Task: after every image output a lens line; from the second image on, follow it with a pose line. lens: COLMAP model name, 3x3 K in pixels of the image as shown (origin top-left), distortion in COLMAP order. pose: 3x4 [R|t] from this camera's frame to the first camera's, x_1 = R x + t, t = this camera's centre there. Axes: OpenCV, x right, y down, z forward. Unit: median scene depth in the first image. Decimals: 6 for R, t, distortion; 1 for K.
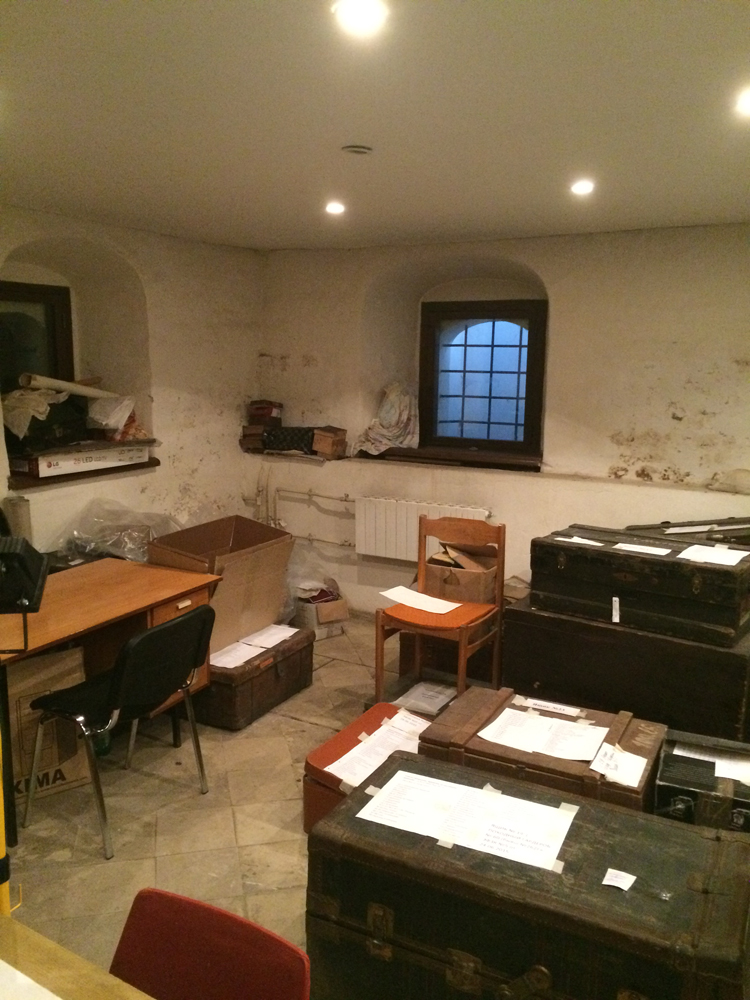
lens RADIAL K [[845.1, 0, 374.2], [0, 845.1, 501.6], [0, 0, 1]] dist [0.066932, -0.055180]
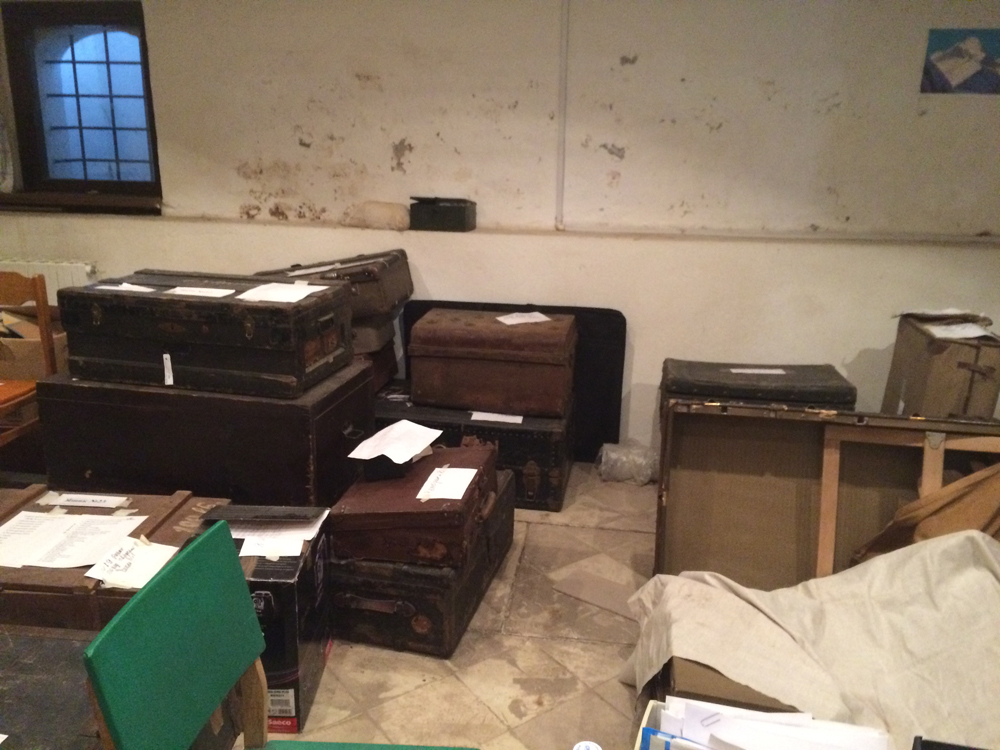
lens RADIAL K [[845.1, 0, 500.5], [0, 845.1, 374.6], [0, 0, 1]] dist [0.066932, -0.055180]
pose [[0.928247, -0.105527, 0.356681, 0.274521], [0.062100, 0.989420, 0.131115, 0.043701], [-0.366743, -0.099557, 0.924980, 0.131265]]
